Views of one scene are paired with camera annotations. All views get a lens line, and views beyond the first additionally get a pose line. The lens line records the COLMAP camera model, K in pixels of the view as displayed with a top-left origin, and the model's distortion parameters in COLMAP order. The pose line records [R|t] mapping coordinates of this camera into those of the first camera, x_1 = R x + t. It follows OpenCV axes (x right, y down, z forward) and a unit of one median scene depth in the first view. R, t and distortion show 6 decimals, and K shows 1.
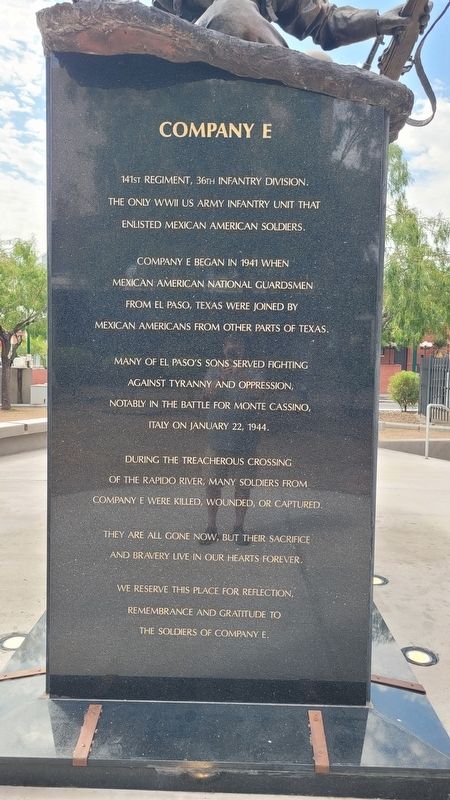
lens RADIAL K [[583.5, 0, 225.7], [0, 583.5, 400.6], [0, 0, 1]] dist [0.013510, 0.002731]
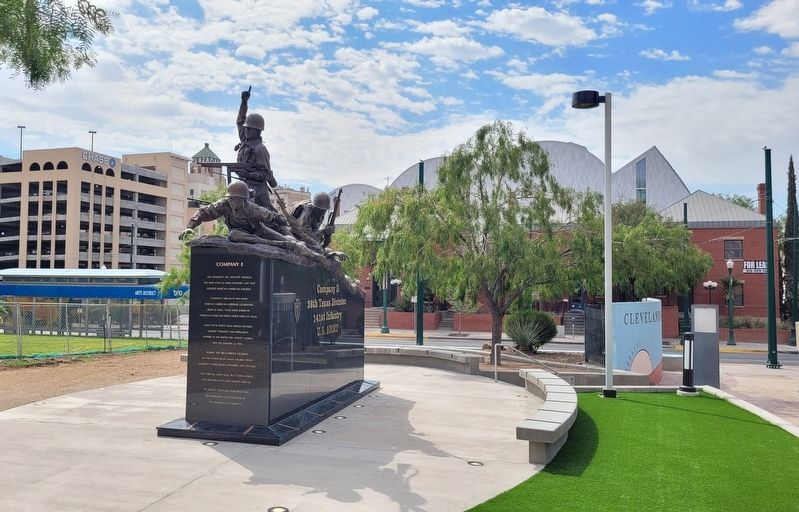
lens RADIAL K [[665.7, 0, 399.3], [0, 665.7, 254.3], [0, 0, 1]] dist [-0.005371, 0.001480]
pose [[0.975259, -0.011200, -0.220780, 0.094232], [-0.017413, 0.991721, -0.127228, 0.000134], [0.220378, 0.127925, 0.966990, -0.137819]]
